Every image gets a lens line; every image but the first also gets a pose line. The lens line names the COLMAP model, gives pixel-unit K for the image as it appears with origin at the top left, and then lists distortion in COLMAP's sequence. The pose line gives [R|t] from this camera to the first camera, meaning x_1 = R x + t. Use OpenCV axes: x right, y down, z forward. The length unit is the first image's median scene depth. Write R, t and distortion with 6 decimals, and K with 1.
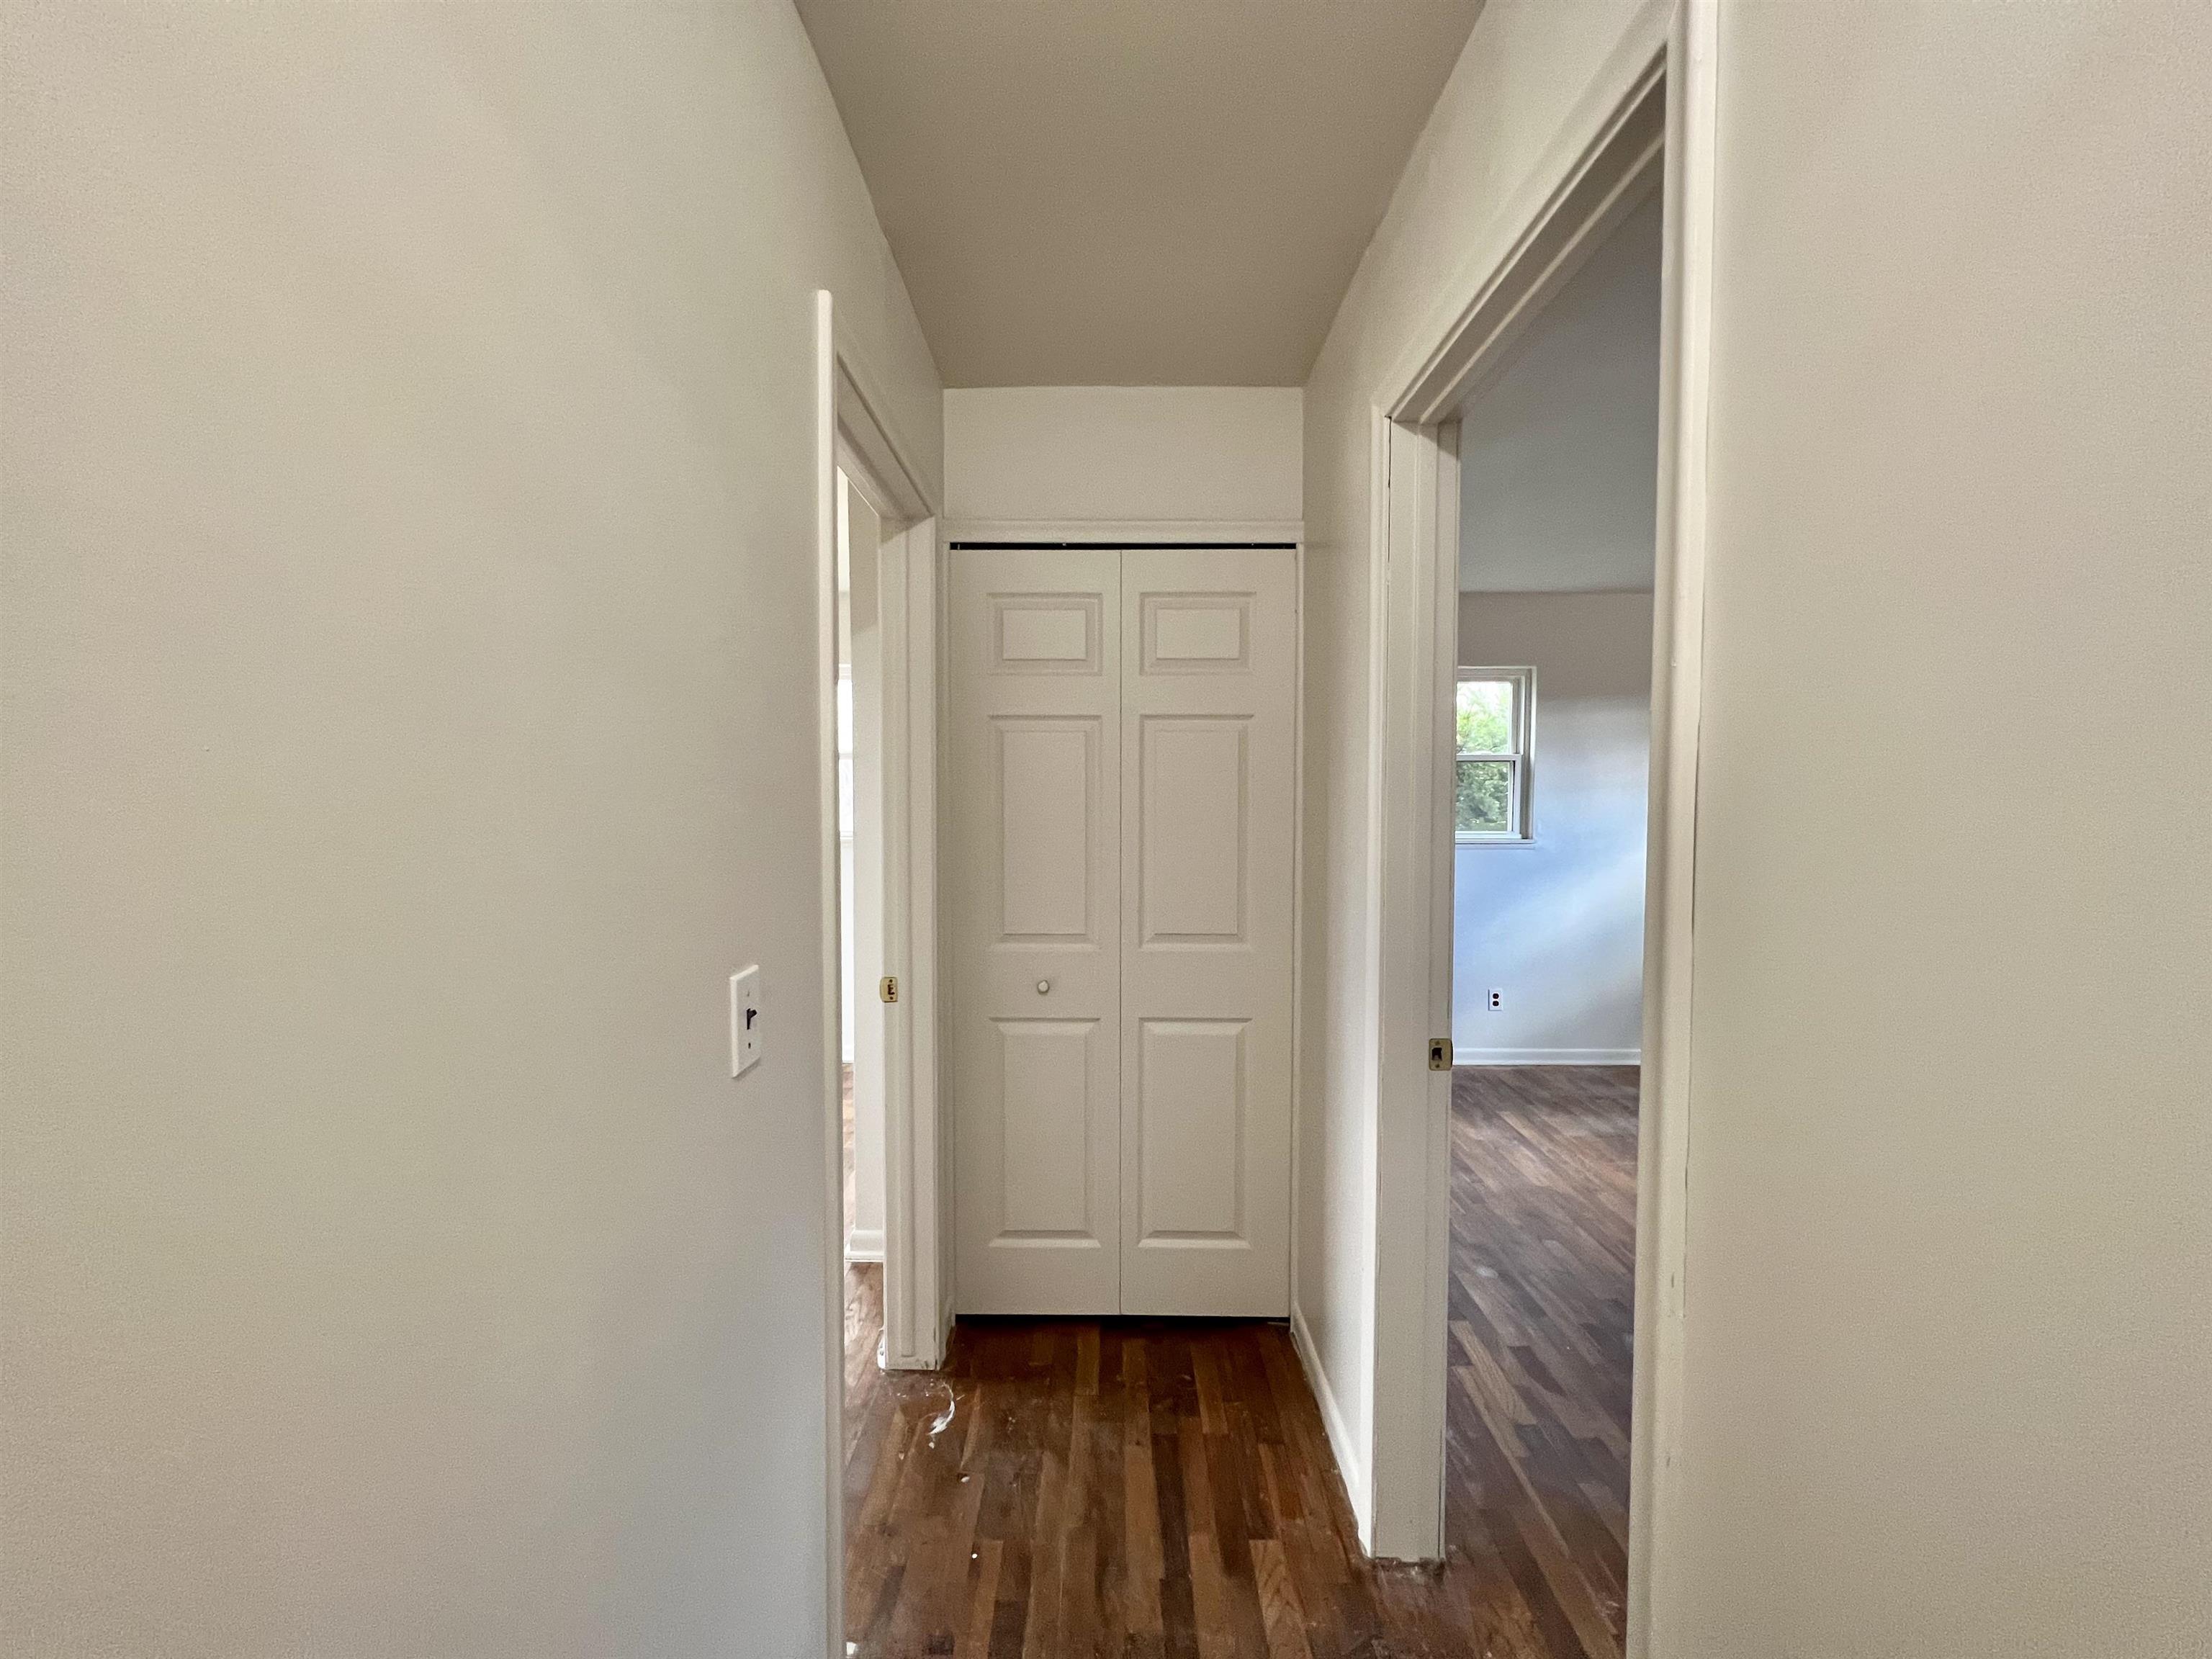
lens RADIAL K [[900.8, 0, 1092.4], [0, 900.8, 841.9], [0, 0, 1]] dist [-0.003091, -0.000411]
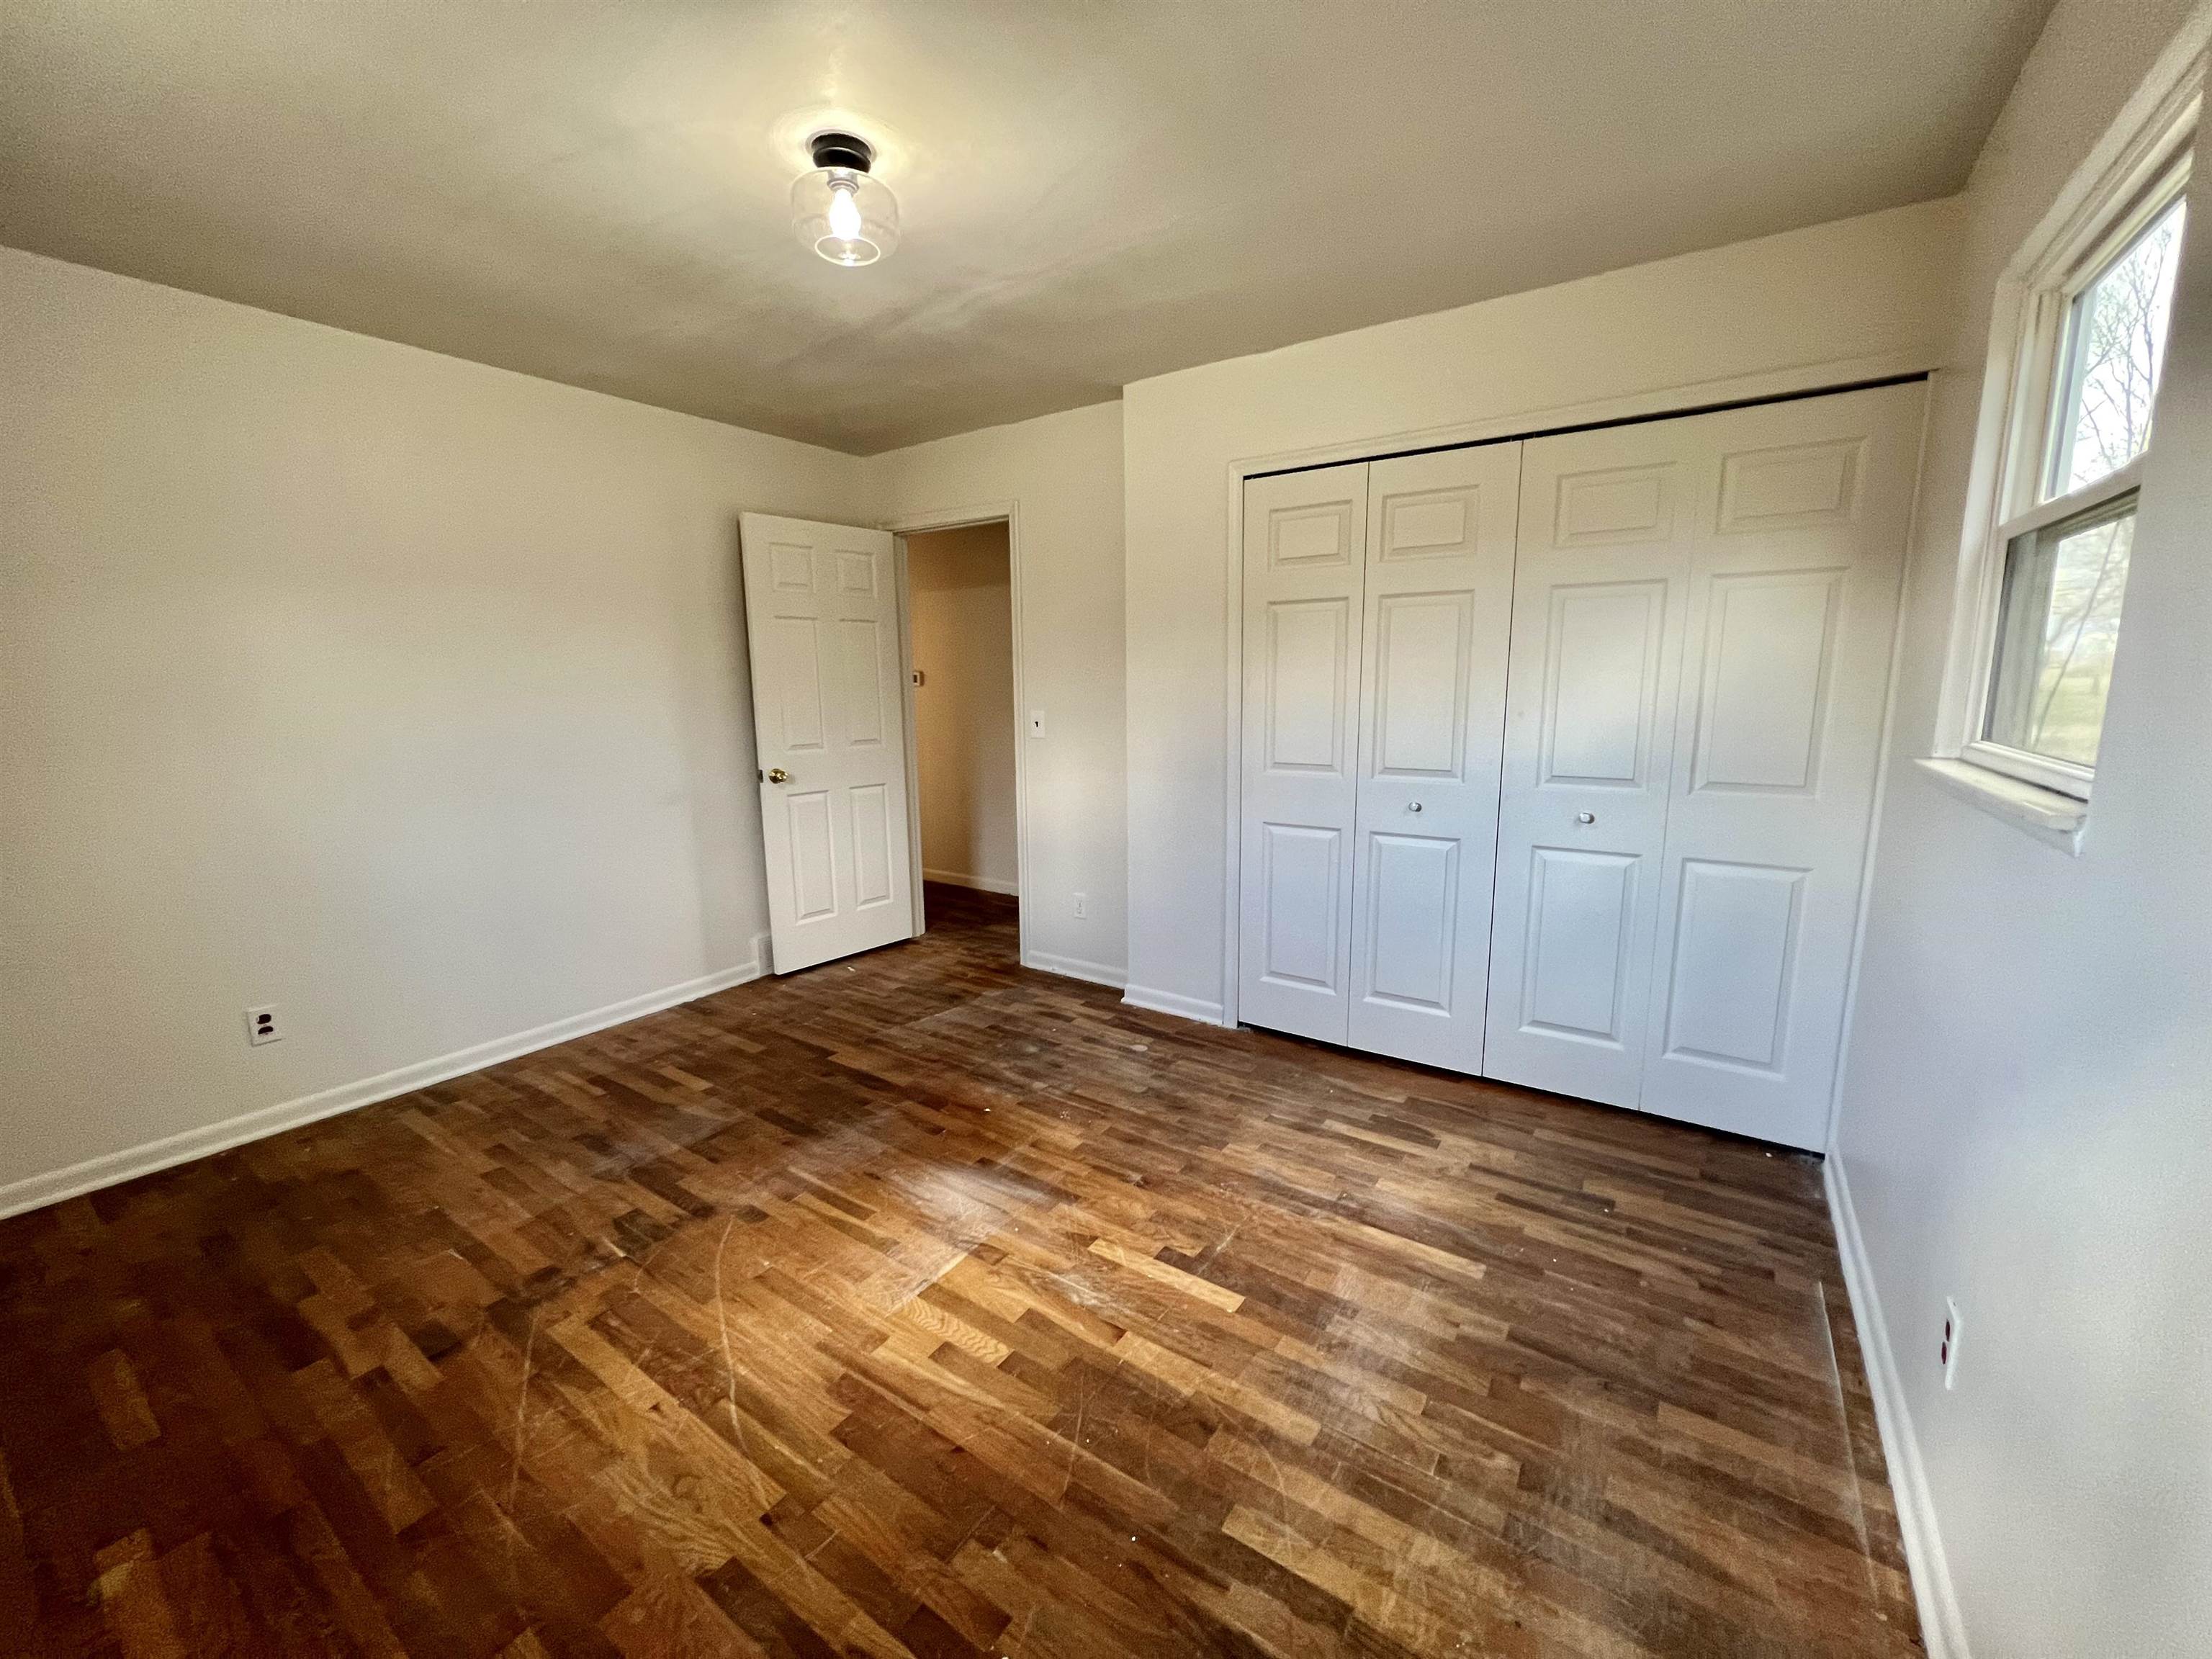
lens RADIAL K [[876.3, 0, 1106.6], [0, 876.3, 823.4], [0, 0, 1]] dist [0.001114, 0.000069]
pose [[-0.559770, 0.139121, -0.816886, 1.011151], [-0.027772, 0.982102, 0.186289, -0.047271], [0.828182, 0.126966, -0.545888, 1.124406]]
